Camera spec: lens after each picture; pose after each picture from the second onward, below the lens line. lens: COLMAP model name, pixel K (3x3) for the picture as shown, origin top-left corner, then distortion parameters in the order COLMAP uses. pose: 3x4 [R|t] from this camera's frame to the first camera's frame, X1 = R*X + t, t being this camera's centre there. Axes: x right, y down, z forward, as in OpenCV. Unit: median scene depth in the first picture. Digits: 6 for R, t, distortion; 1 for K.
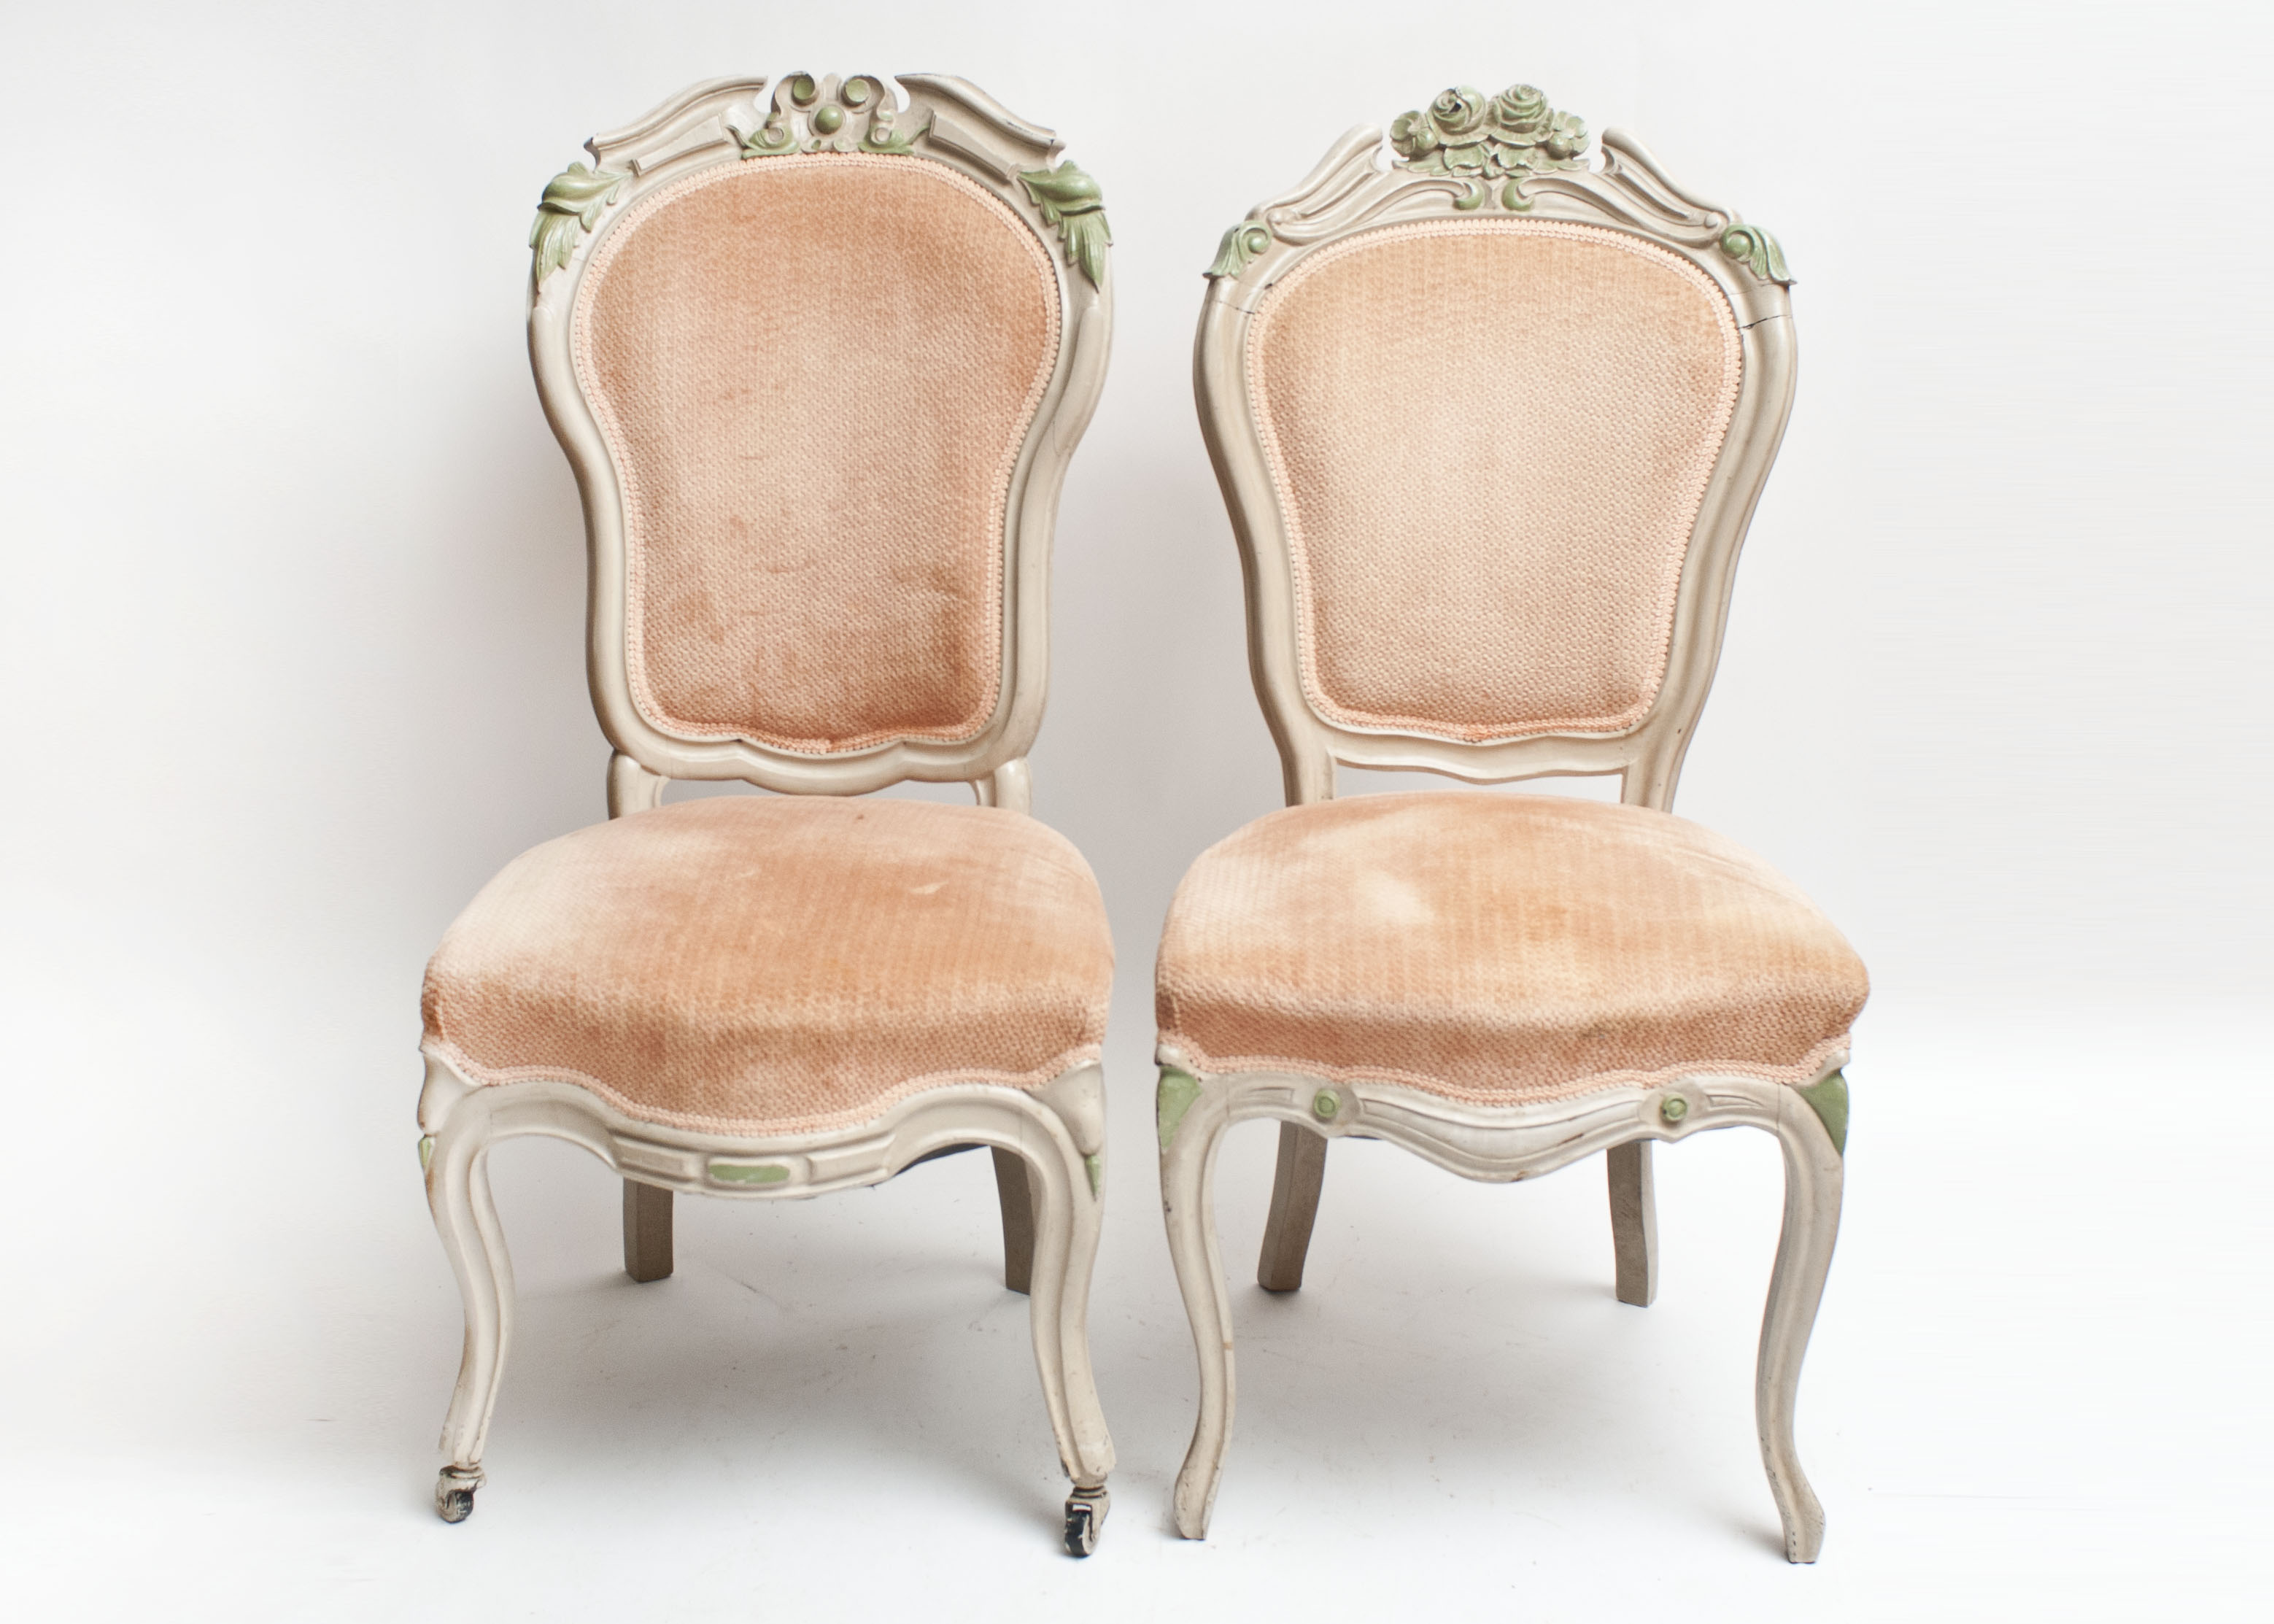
lens RADIAL K [[3532.5, 0, 1137.0], [0, 3532.5, 812.0], [0, 0, 1]] dist [-0.023973, 0.024091]
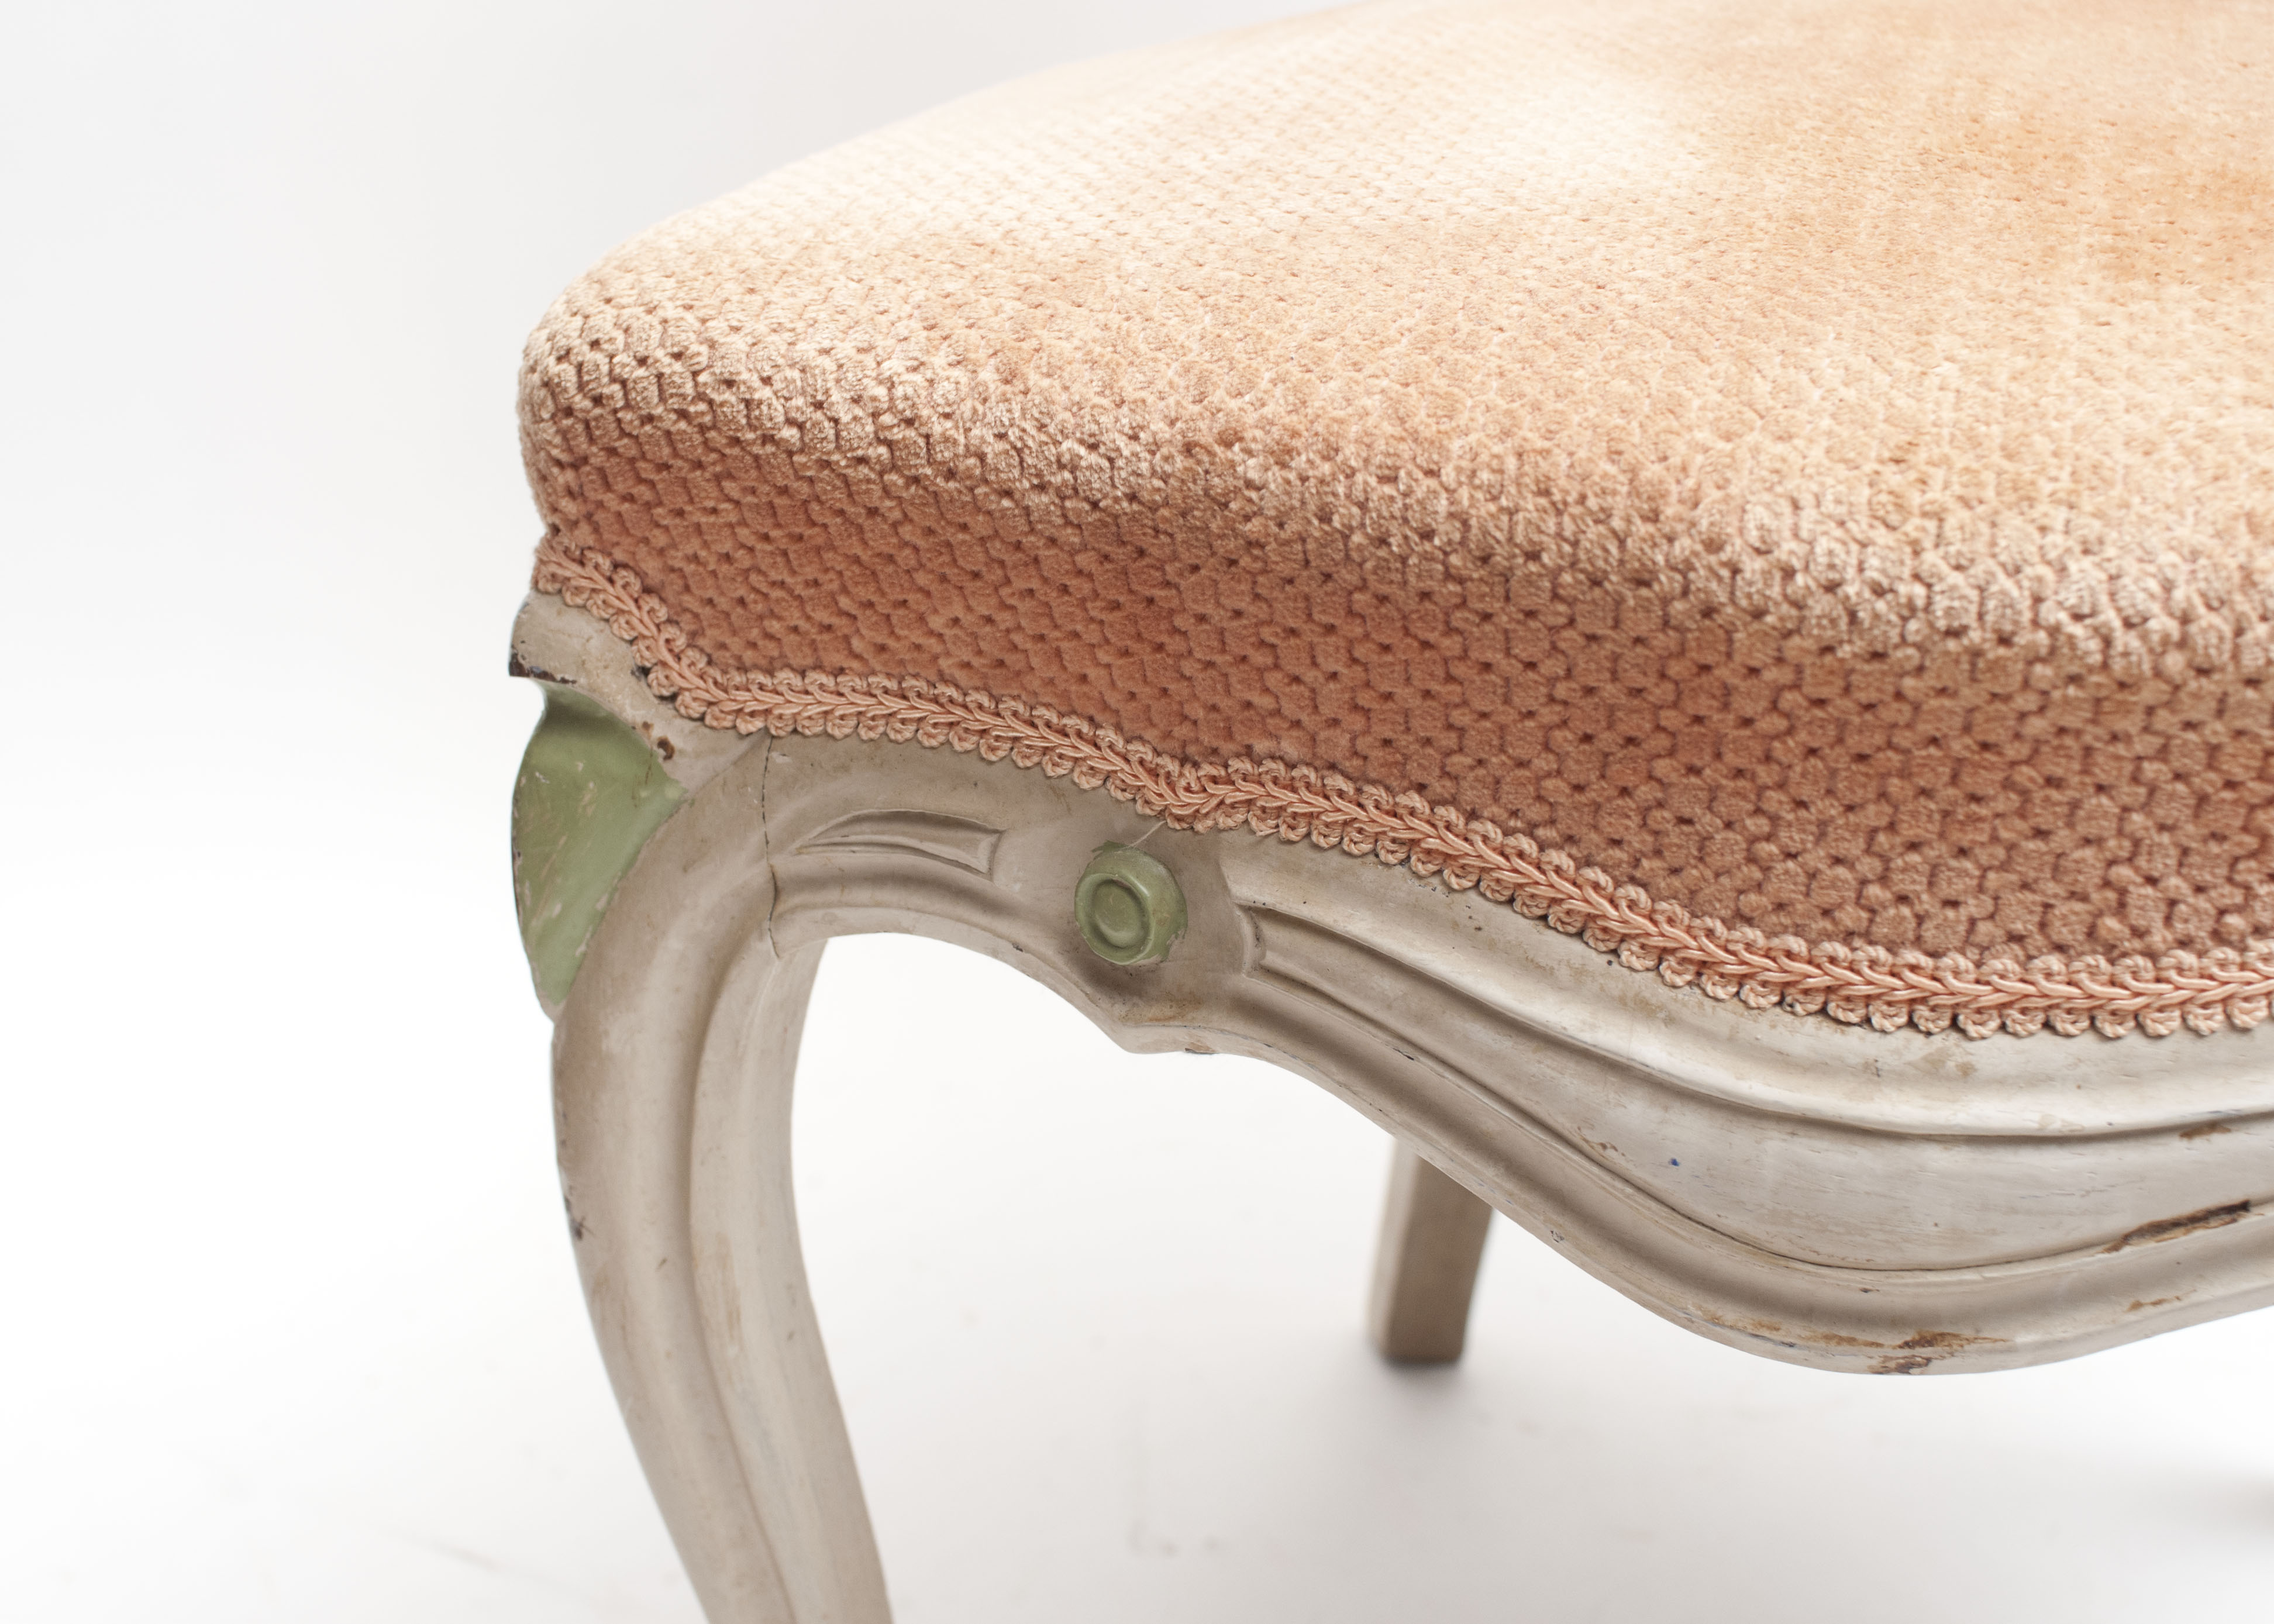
lens RADIAL K [[3144.8, 0, 1137.0], [0, 3144.8, 812.0], [0, 0, 1]] dist [-0.067376, 0.006599]
pose [[0.969069, 0.113180, -0.219306, 0.088366], [-0.095119, 0.991273, 0.091270, 0.050813], [0.227722, -0.067586, 0.971378, 0.710200]]
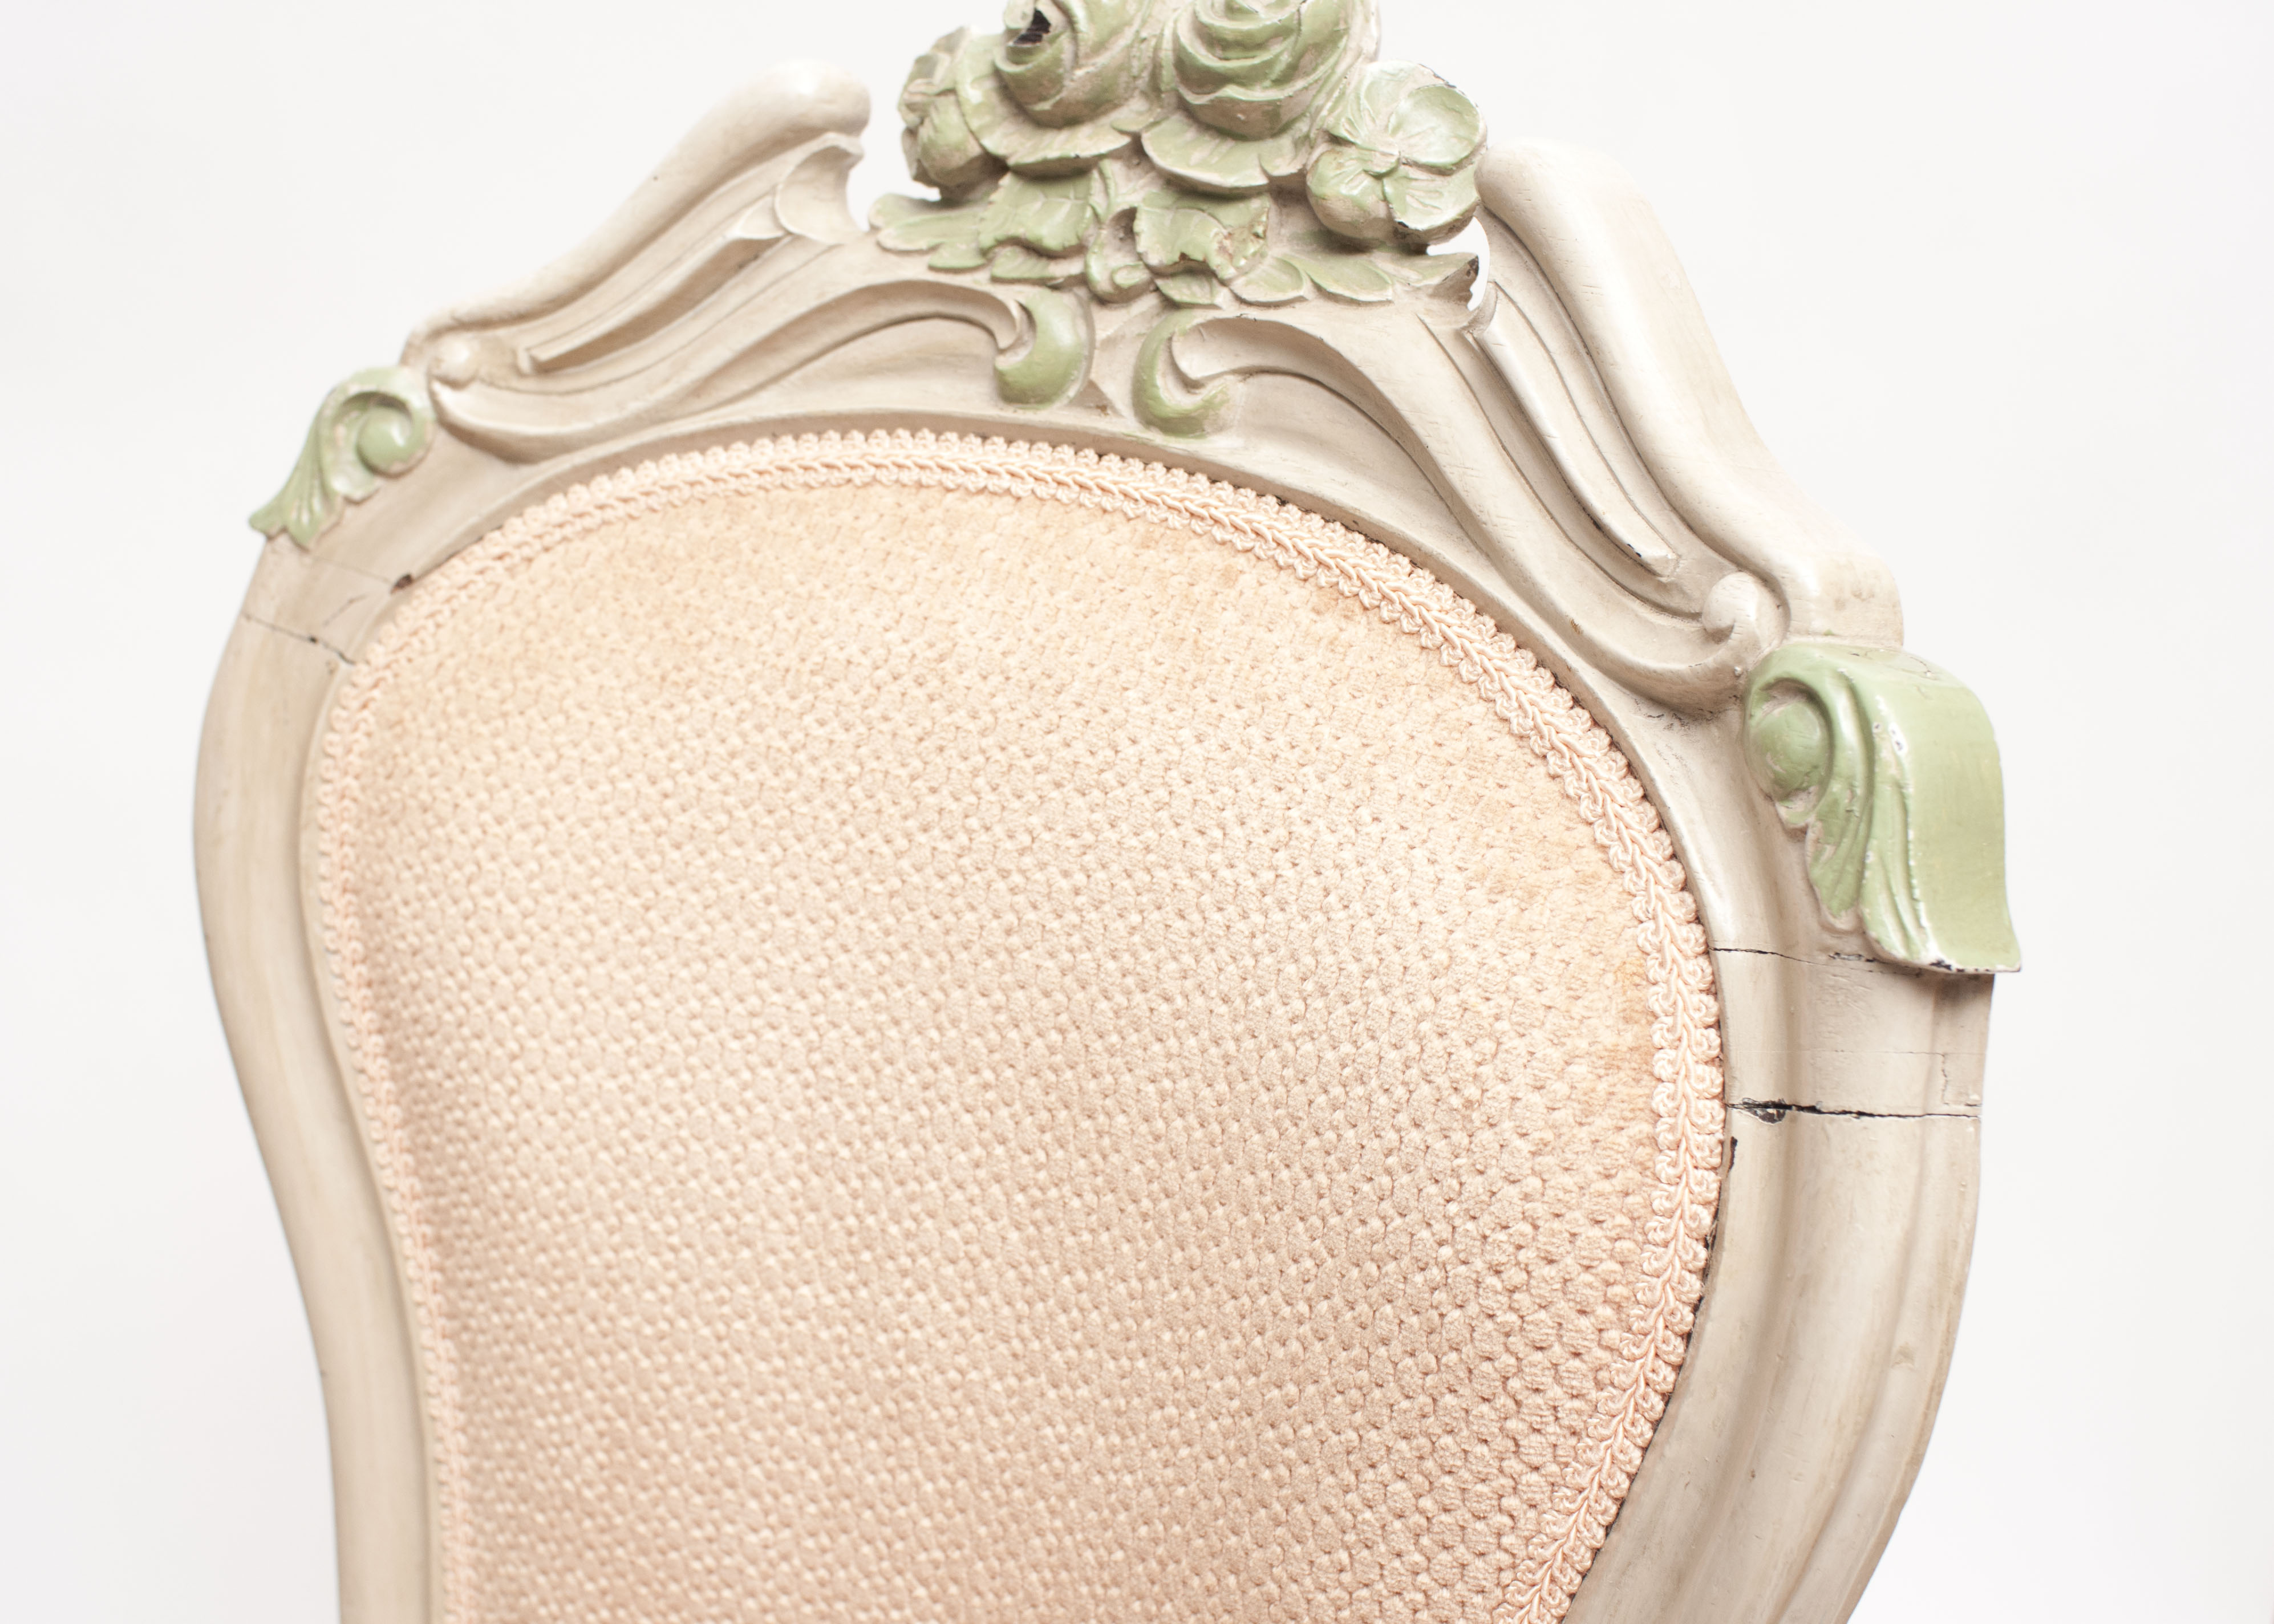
lens RADIAL K [[2962.4, 0, 1076.1], [0, 2962.4, 903.8], [0, 0, 1]] dist [-0.092955, -0.023469]
pose [[0.829714, 0.211037, -0.516757, 0.226897], [-0.135314, 0.974206, 0.180590, -0.175704], [0.541539, -0.079914, 0.836869, 0.808170]]
